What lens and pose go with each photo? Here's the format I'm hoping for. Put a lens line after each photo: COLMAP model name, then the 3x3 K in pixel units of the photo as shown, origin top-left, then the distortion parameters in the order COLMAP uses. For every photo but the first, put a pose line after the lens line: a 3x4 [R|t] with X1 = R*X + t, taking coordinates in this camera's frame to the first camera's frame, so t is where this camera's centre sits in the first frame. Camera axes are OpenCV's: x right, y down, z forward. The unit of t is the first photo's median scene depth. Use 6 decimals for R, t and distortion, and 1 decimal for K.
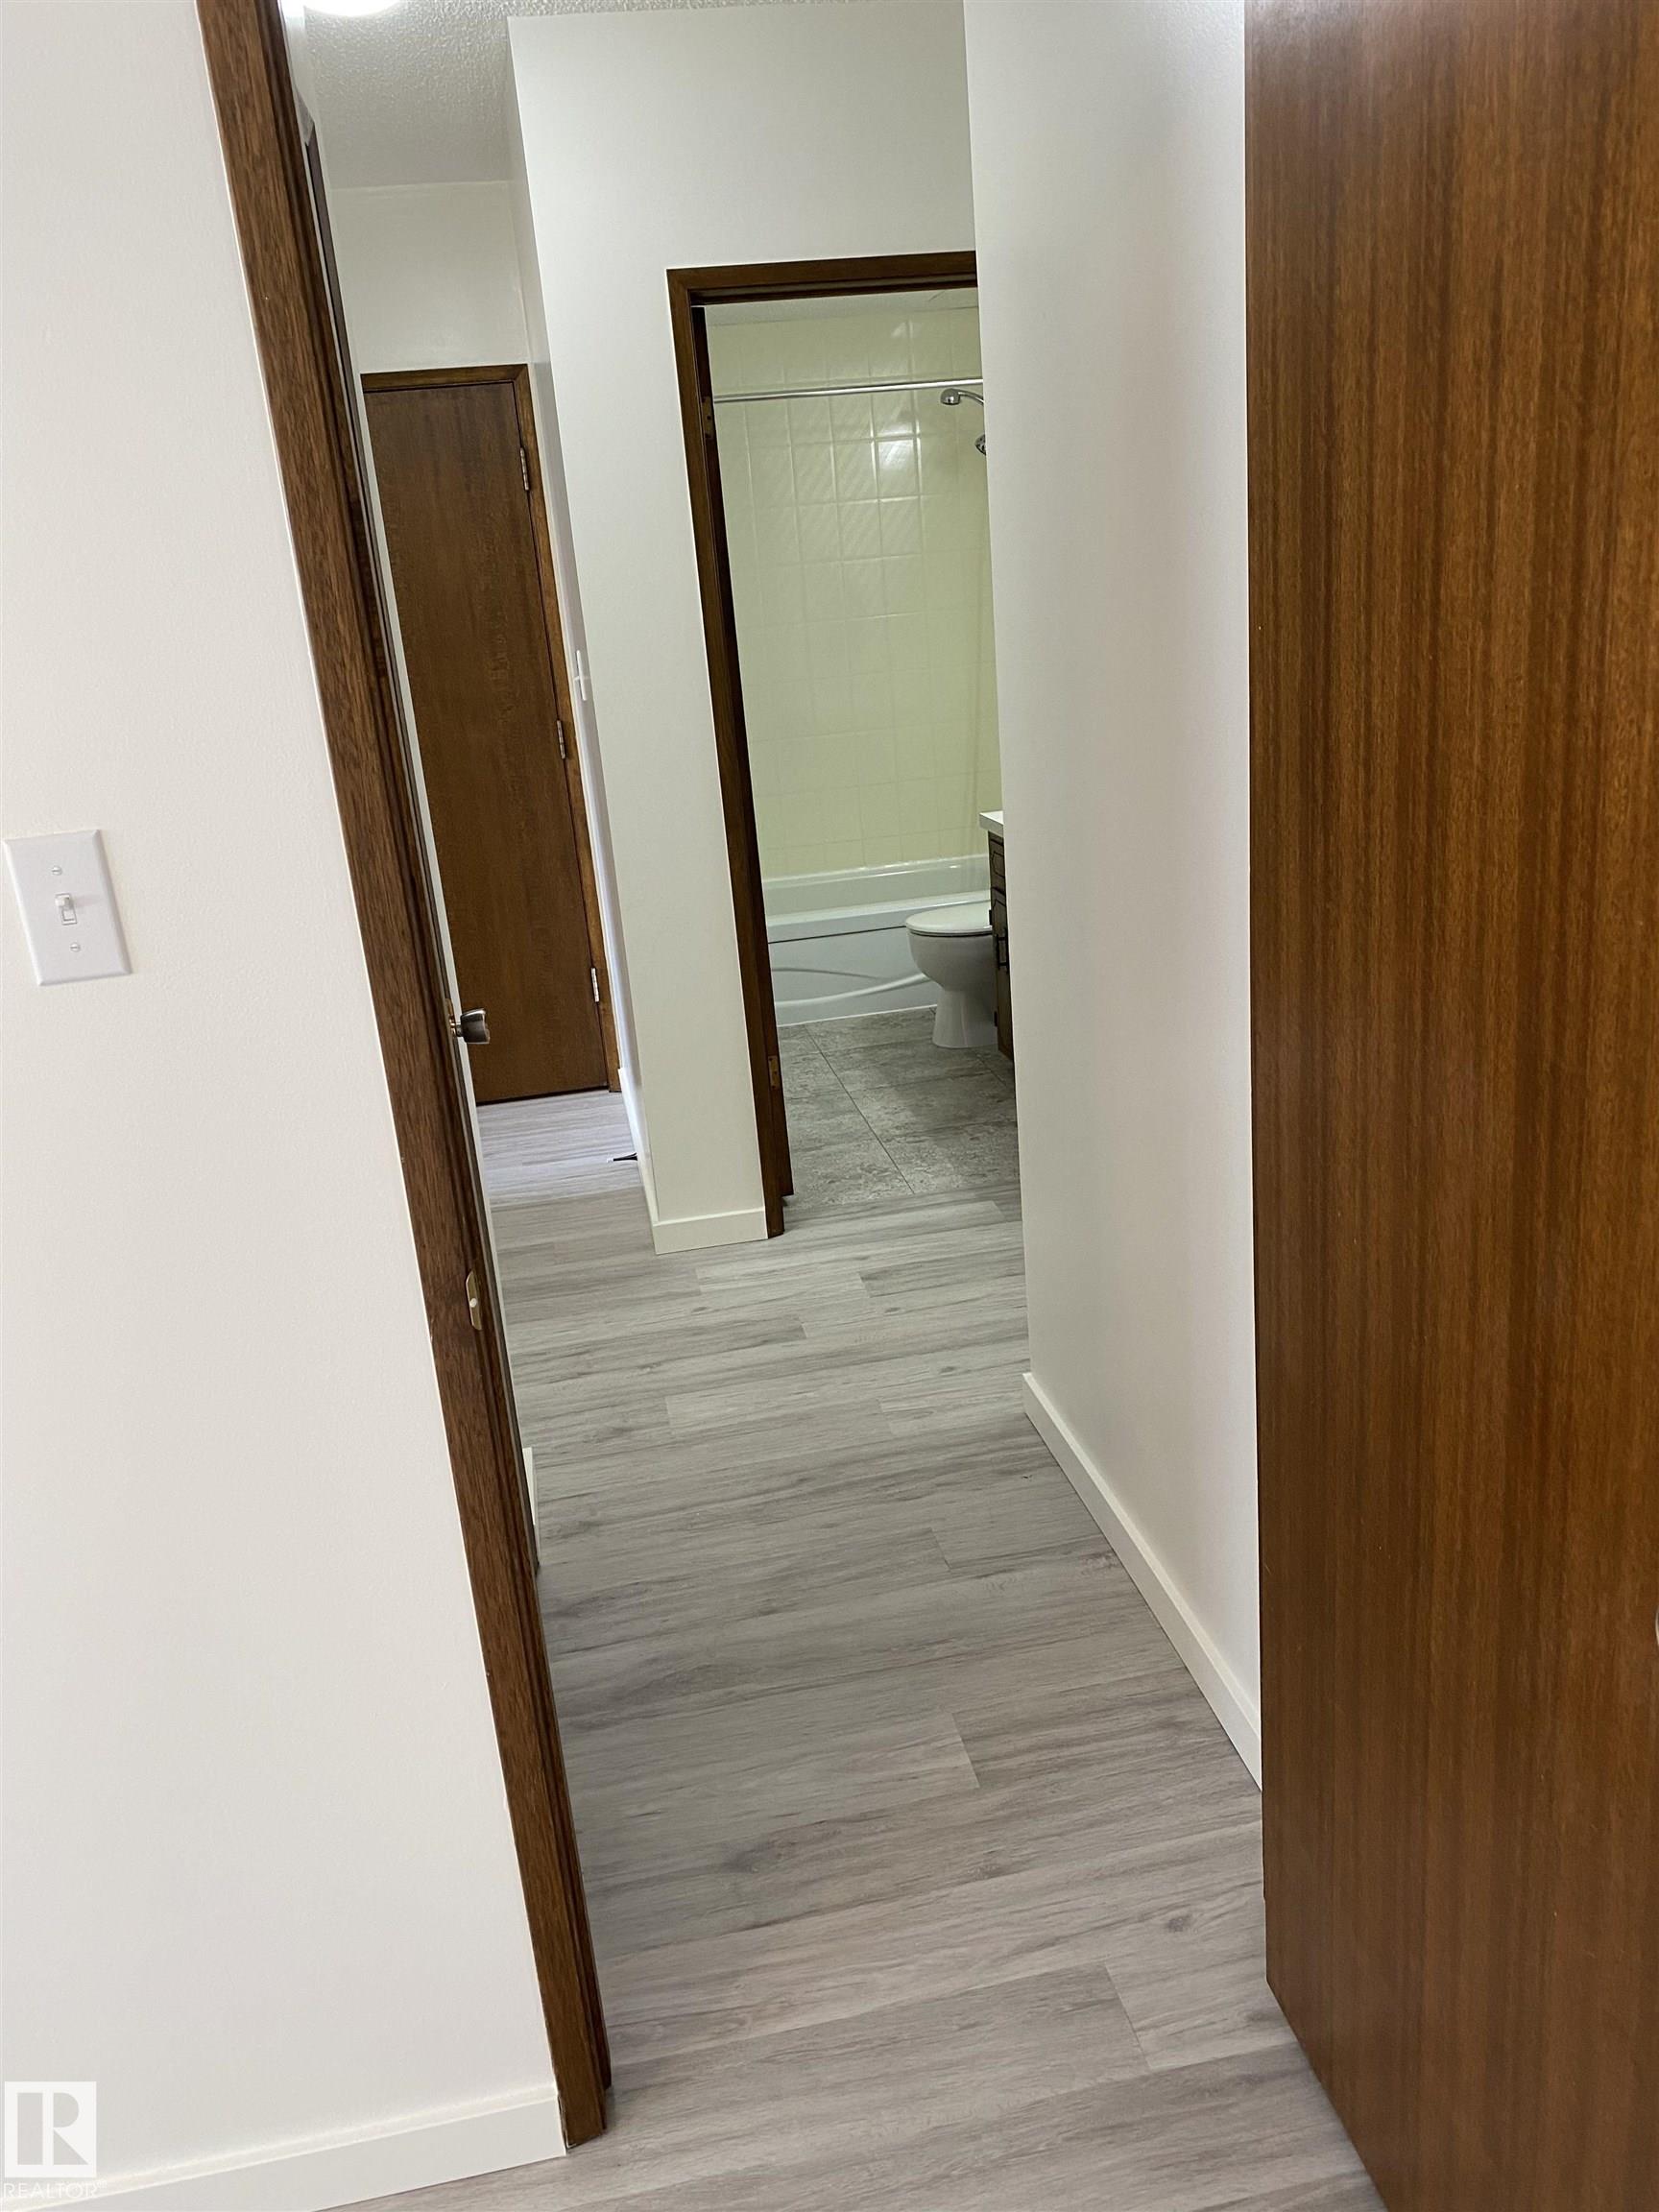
lens RADIAL K [[1676.7, 0, 834.1], [0, 1676.7, 1120.9], [0, 0, 1]] dist [0.024679, -0.017936]
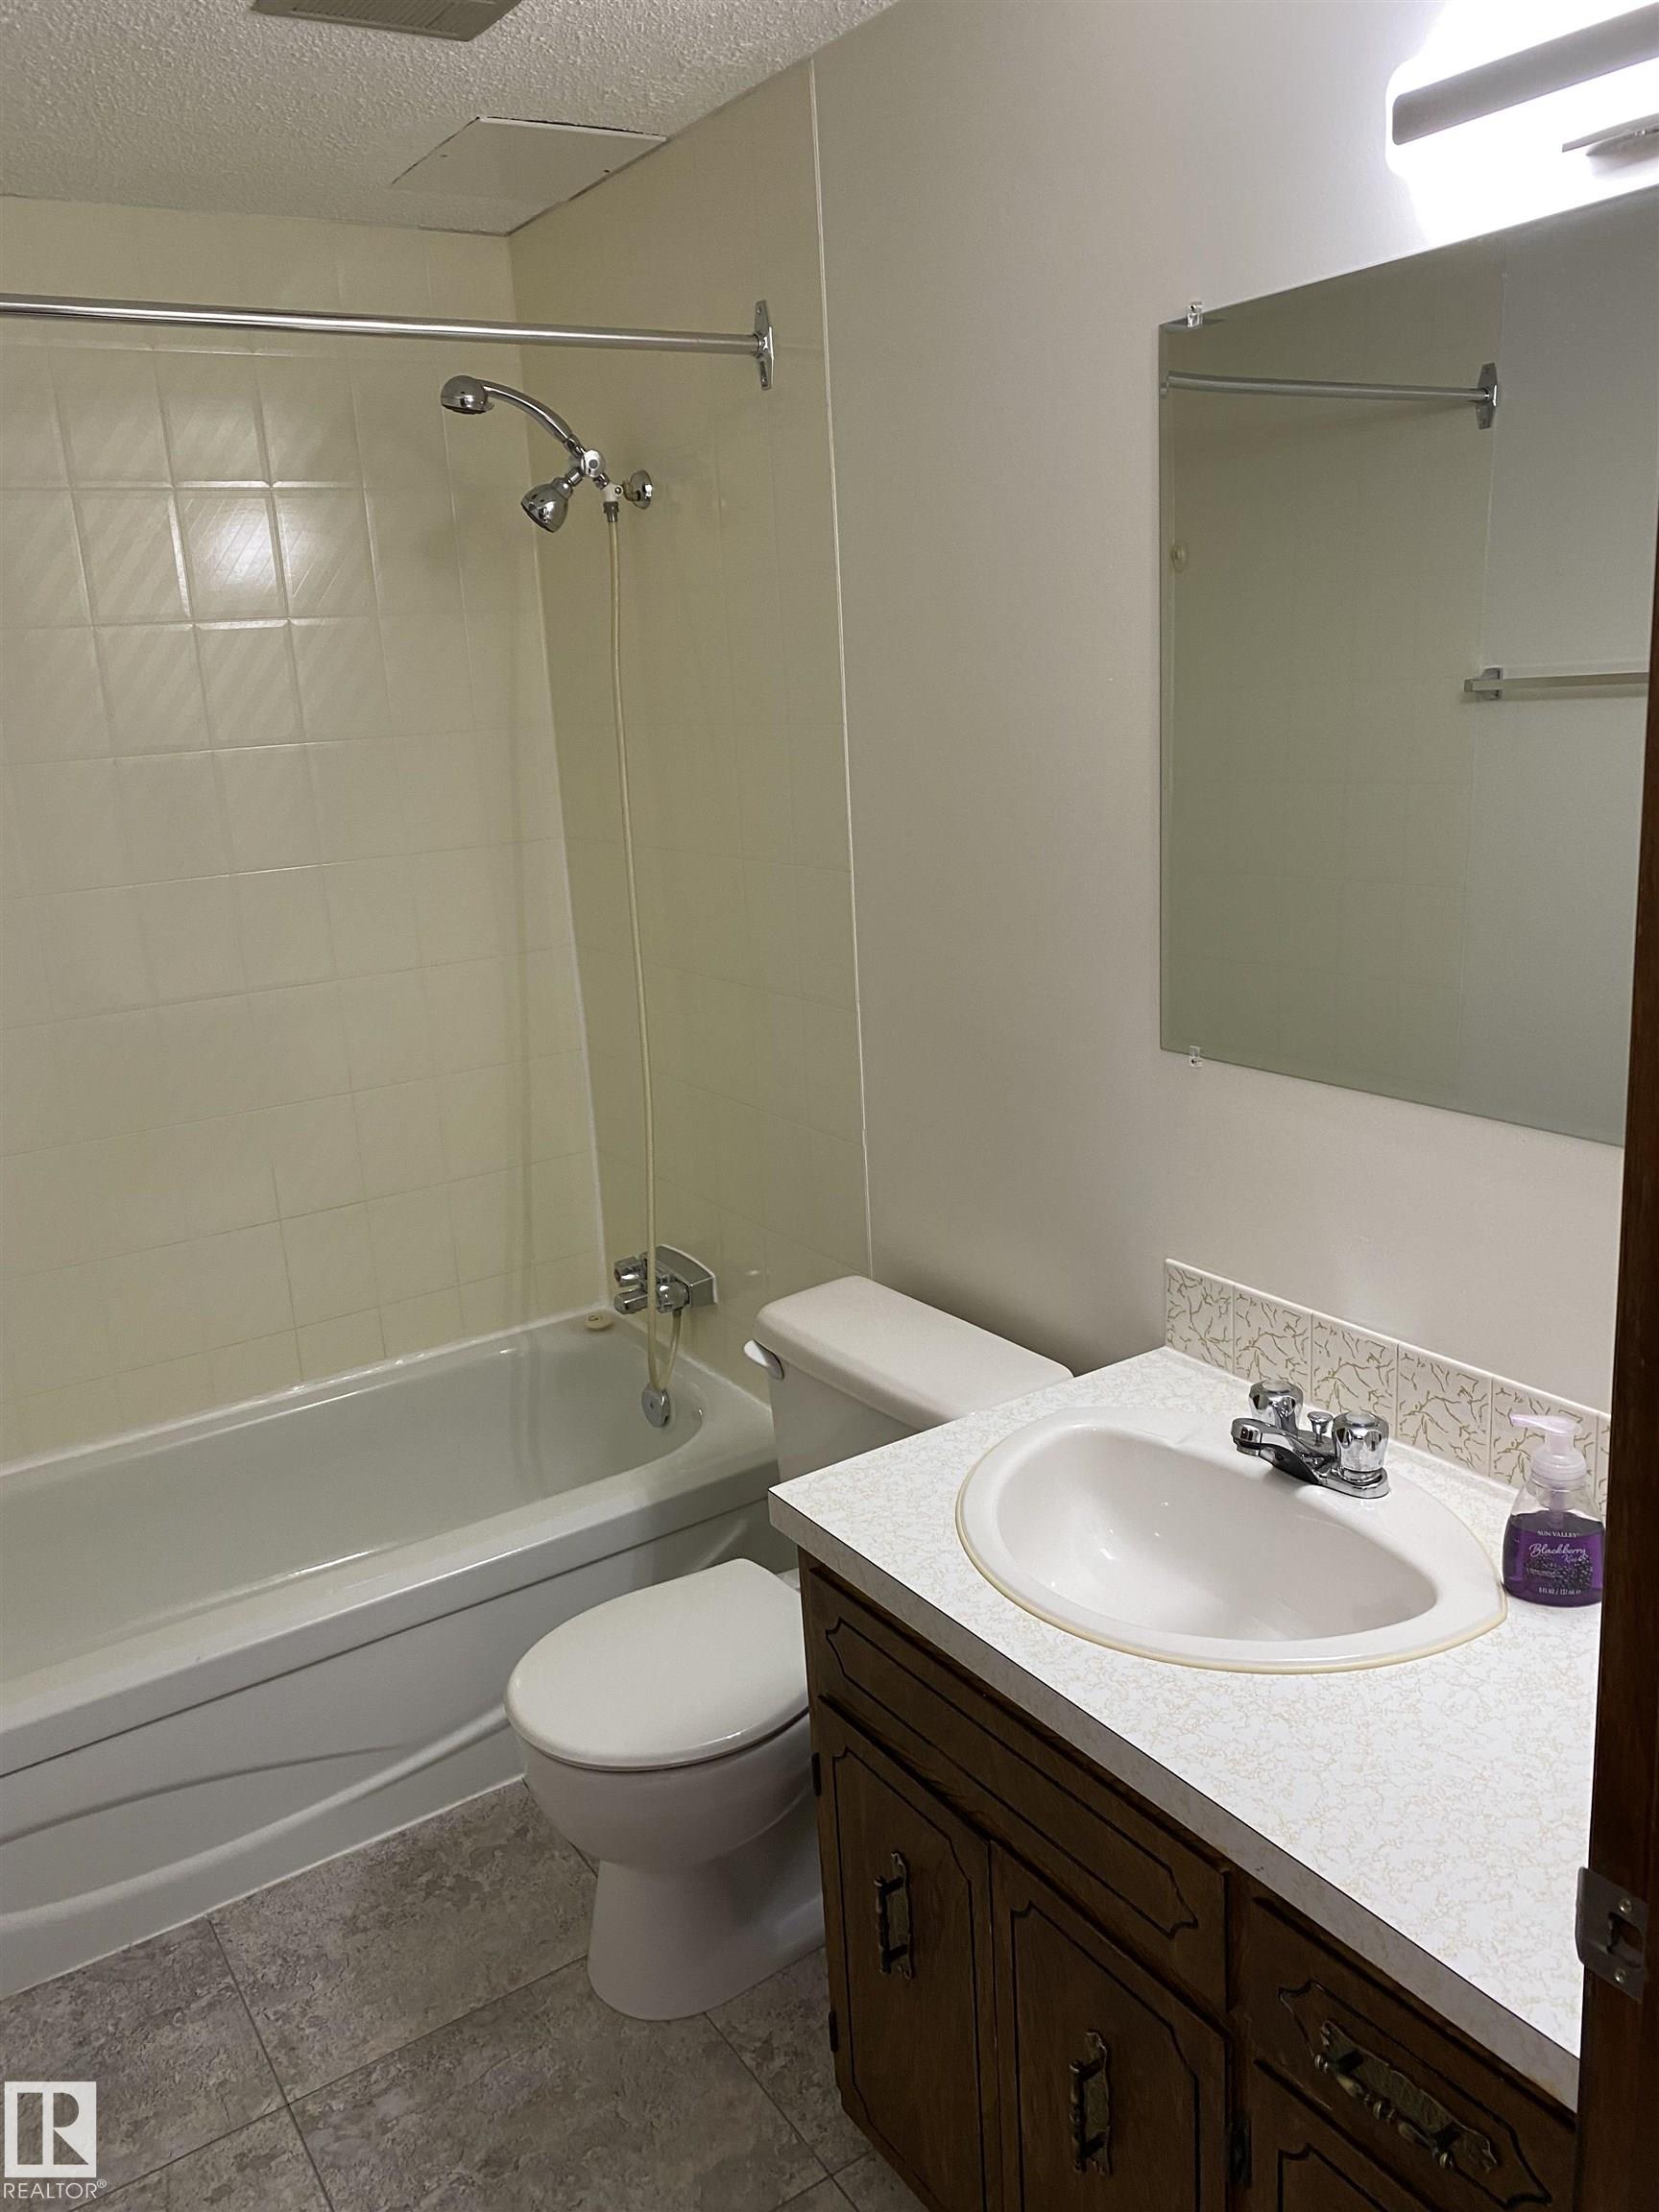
lens RADIAL K [[1676.7, 0, 810.6], [0, 1676.7, 1058.1], [0, 0, 1]] dist [0.024679, -0.017936]
pose [[0.922768, -0.068938, 0.379140, -0.027164], [0.114175, 0.988602, -0.098129, -0.221854], [-0.368054, 0.133839, 0.920121, 0.630544]]
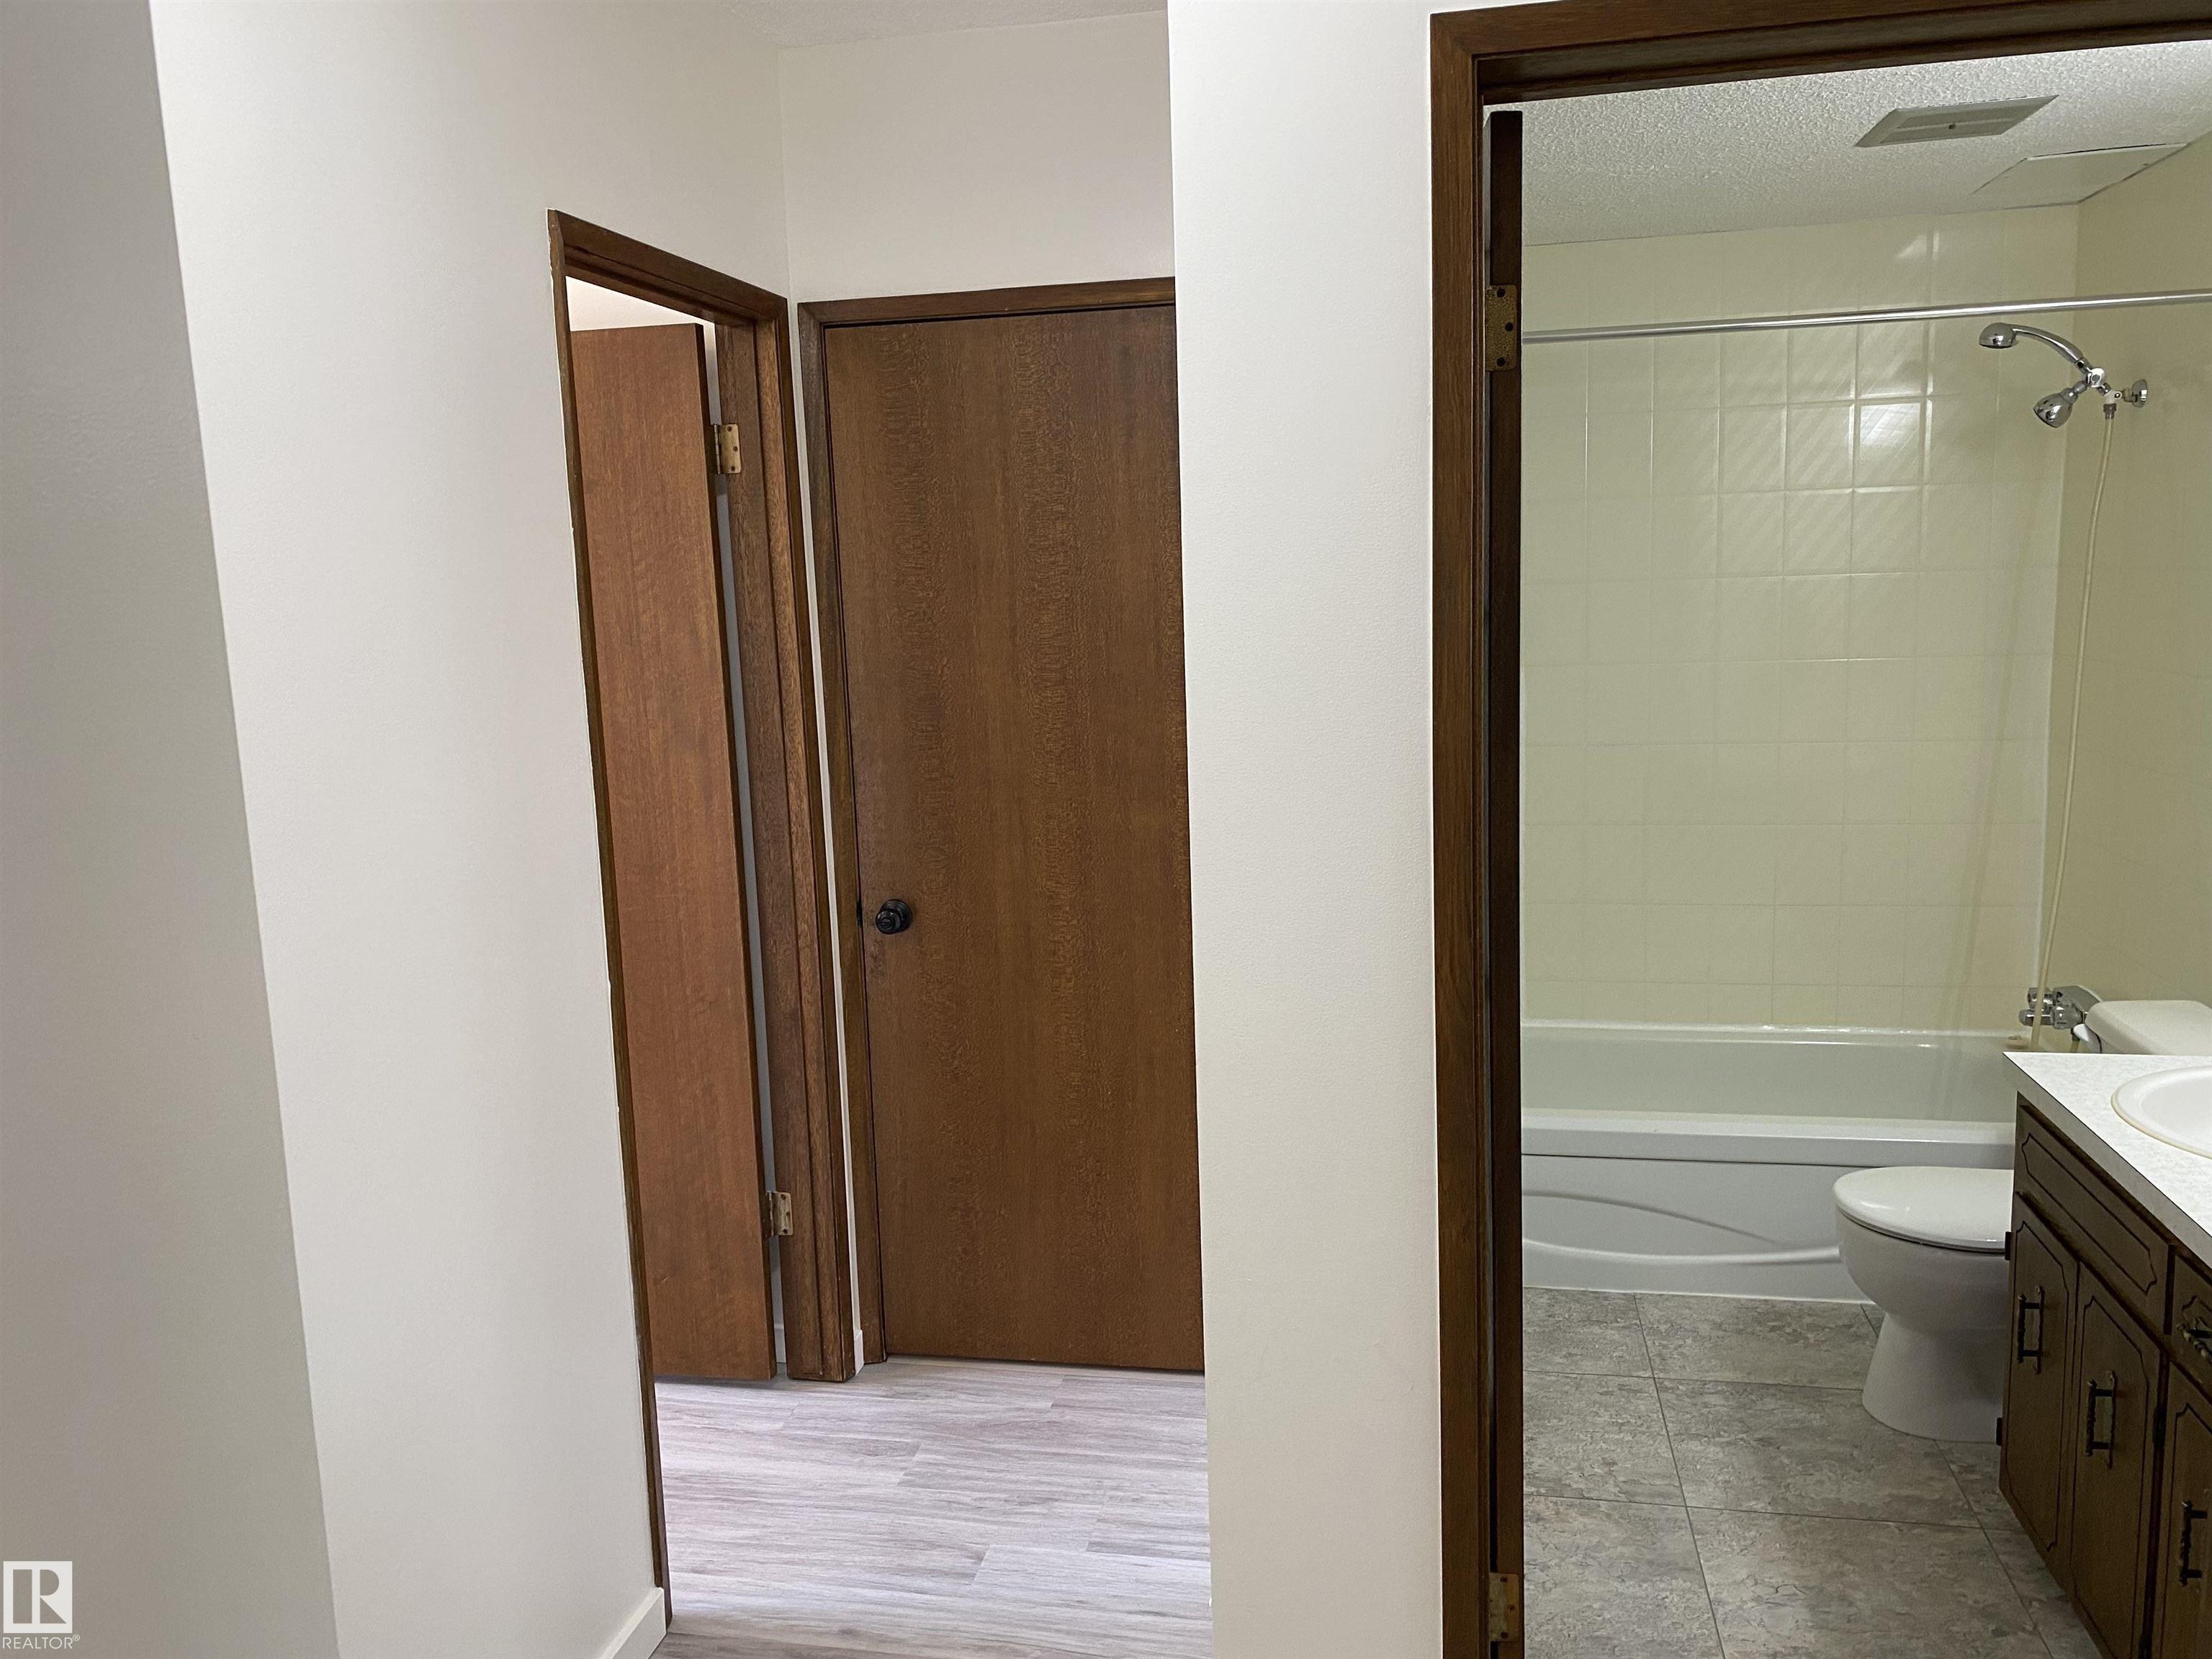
lens RADIAL K [[1676.7, 0, 1111.8], [0, 1676.7, 818.7], [0, 0, 1]] dist [0.024679, -0.017936]
pose [[0.928952, 0.102945, -0.355598, 0.005810], [-0.155834, 0.980048, -0.123374, -0.136916], [0.335803, 0.170023, 0.926460, 0.368818]]
